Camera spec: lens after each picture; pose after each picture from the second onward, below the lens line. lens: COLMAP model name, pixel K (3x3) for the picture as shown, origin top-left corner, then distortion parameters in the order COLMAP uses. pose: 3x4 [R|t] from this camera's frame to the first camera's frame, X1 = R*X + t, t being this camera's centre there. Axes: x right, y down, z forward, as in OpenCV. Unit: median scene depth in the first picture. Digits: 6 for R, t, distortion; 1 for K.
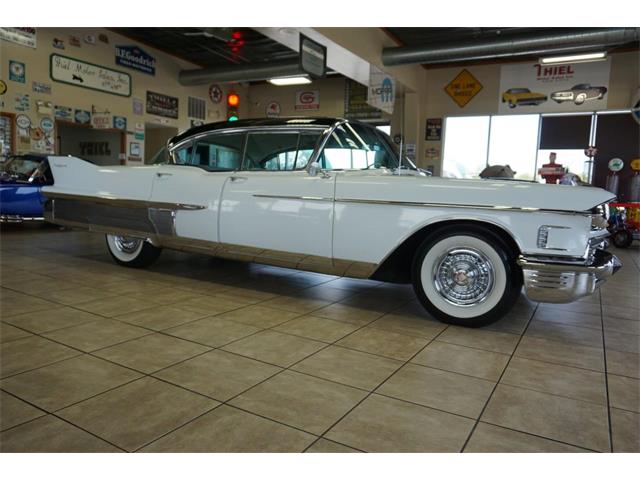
lens RADIAL K [[463.4, 0, 320.0], [0, 463.4, 240.0], [0, 0, 1]] dist [-0.007608, 0.002575]
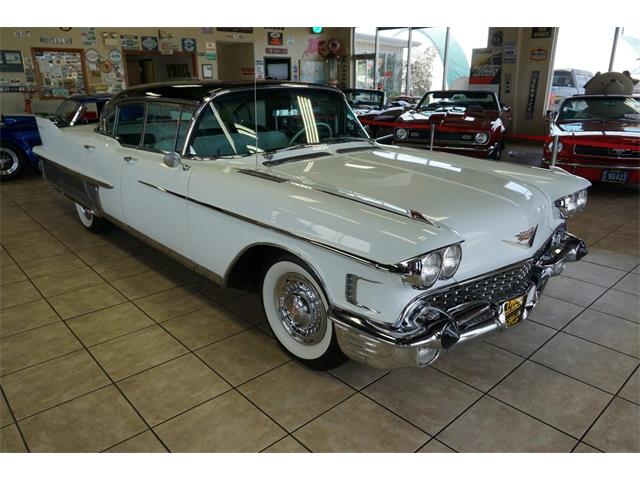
lens RADIAL K [[470.5, 0, 320.0], [0, 470.5, 240.0], [0, 0, 1]] dist [-0.009673, 0.001049]
pose [[0.953473, 0.052102, -0.296943, 0.163589], [0.012249, 0.977445, 0.210835, -0.059255], [0.301230, -0.204662, 0.931329, 0.075305]]
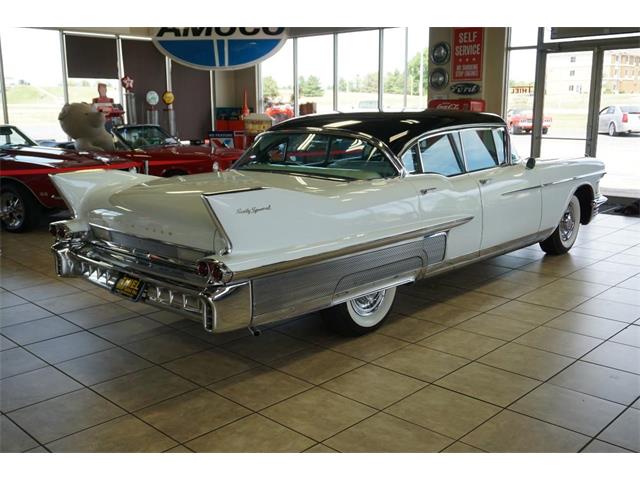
lens RADIAL K [[647.6, 0, 320.0], [0, 647.6, 240.0], [0, 0, 1]] dist [0.007904, -0.007522]
pose [[0.229802, -0.238883, 0.943465, -0.554600], [0.118806, 0.969044, 0.216422, -0.123376], [-0.965959, 0.062355, 0.251069, 0.352931]]
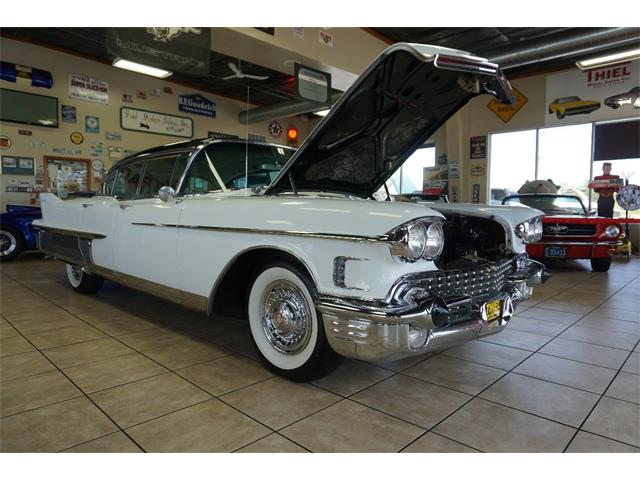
lens RADIAL K [[424.3, 0, 320.0], [0, 424.3, 240.0], [0, 0, 1]] dist [-0.034767, 0.025909]
pose [[0.970695, -0.019242, -0.239544, 0.154556], [0.008045, 0.998832, -0.047634, -0.005470], [0.240181, 0.044311, 0.969716, 0.080560]]
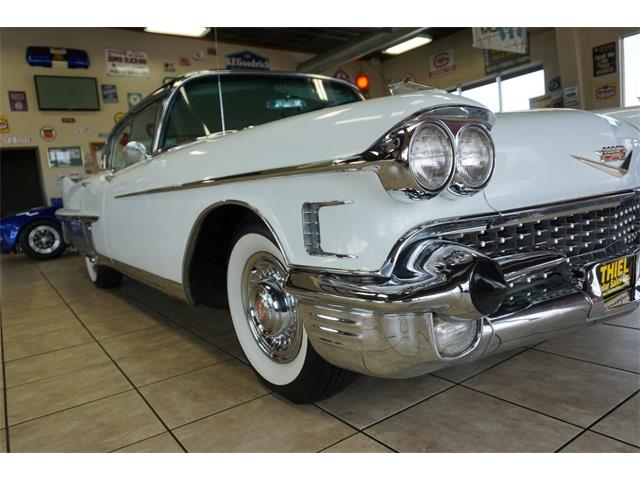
lens RADIAL K [[473.6, 0, 320.0], [0, 473.6, 240.0], [0, 0, 1]] dist [-0.008287, 0.003107]
pose [[0.895063, -0.084440, -0.437872, 0.171722], [0.093693, 0.995601, -0.000474, 0.002082], [0.435986, -0.040601, 0.899037, 0.148626]]
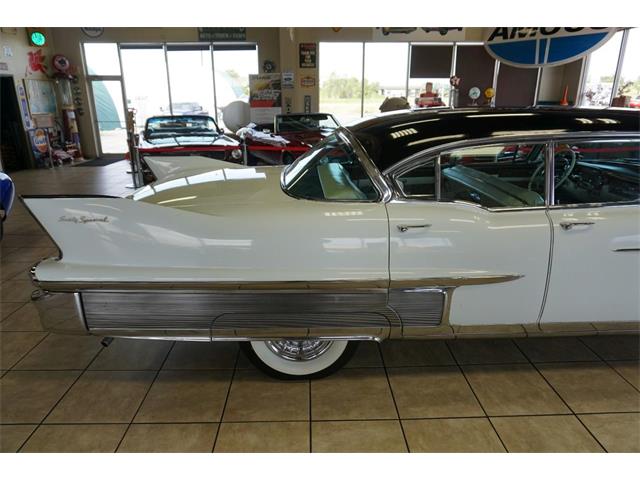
lens RADIAL K [[424.3, 0, 320.0], [0, 424.3, 240.0], [0, 0, 1]] dist [-0.034767, 0.025909]
pose [[0.849812, -0.208764, 0.483980, -0.261570], [0.097842, 0.964741, 0.244341, -0.099789], [-0.517925, -0.160290, 0.840274, 0.248156]]
